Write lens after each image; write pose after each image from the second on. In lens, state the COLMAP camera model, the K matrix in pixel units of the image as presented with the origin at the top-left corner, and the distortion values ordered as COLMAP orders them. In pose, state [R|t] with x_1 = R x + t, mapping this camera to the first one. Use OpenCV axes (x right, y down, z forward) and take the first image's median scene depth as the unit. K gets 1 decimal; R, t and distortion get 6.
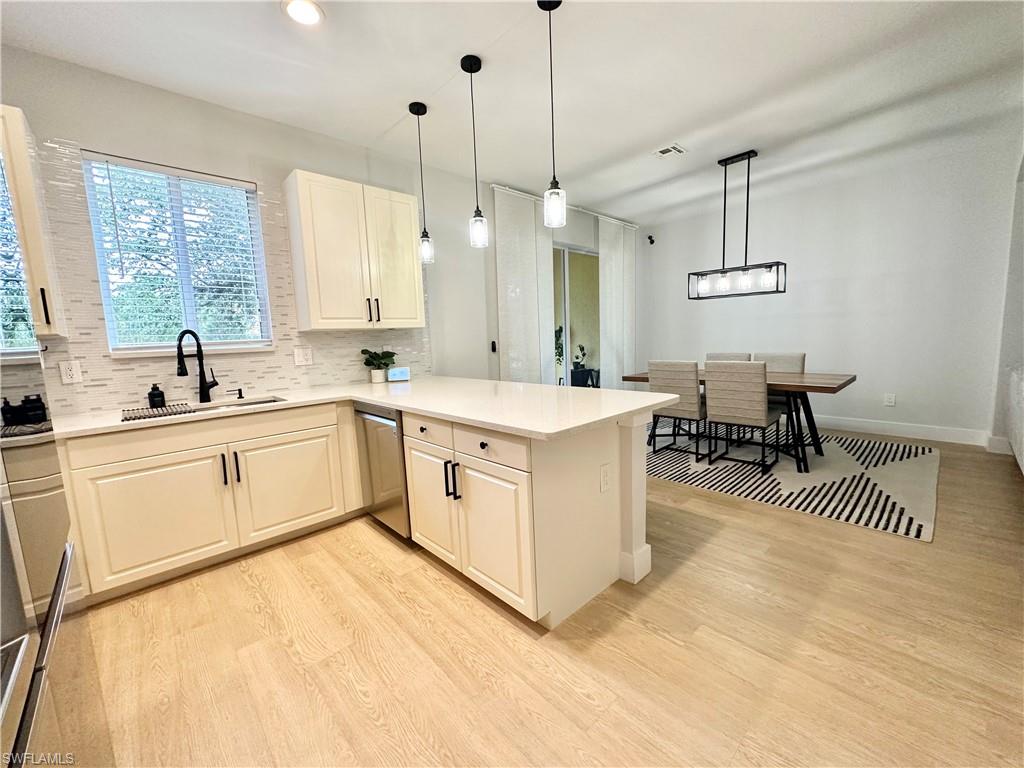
lens RADIAL K [[407.5, 0, 512.0], [0, 407.5, 384.0], [0, 0, 1]] dist [-0.003200, -0.000063]
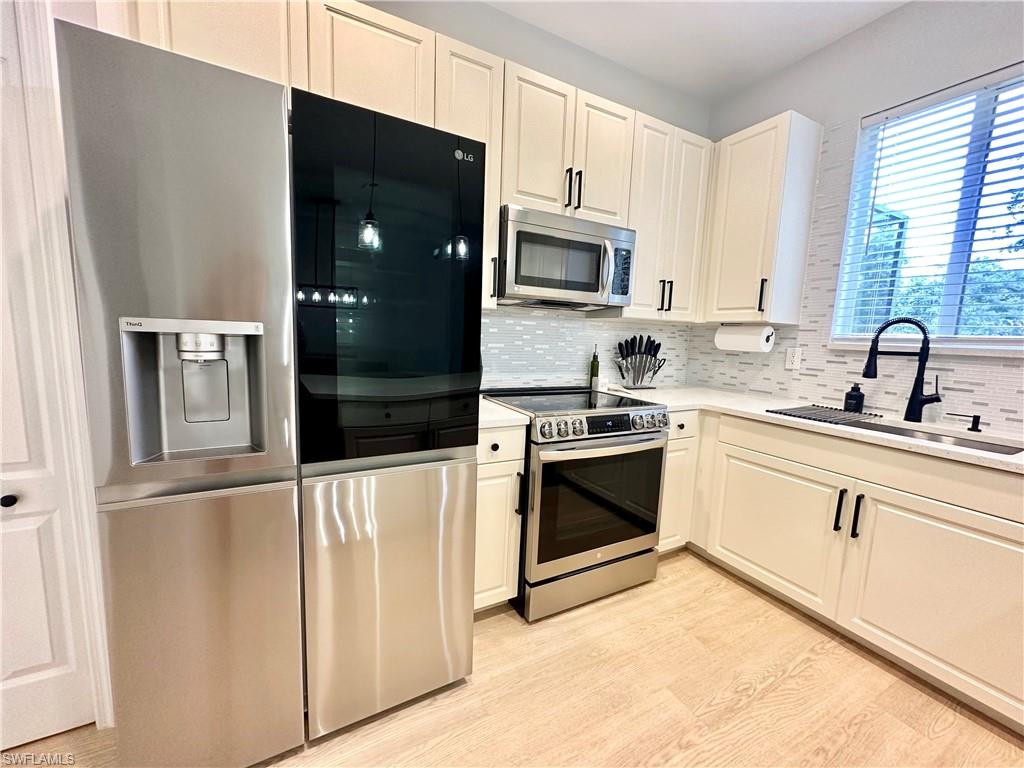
lens RADIAL K [[407.5, 0, 512.0], [0, 407.5, 384.0], [0, 0, 1]] dist [-0.003200, -0.000063]
pose [[-0.248945, 0.156070, -0.955860, 0.080827], [-0.139015, 0.970954, 0.194739, -0.057828], [0.958489, 0.181358, -0.220018, 0.468619]]
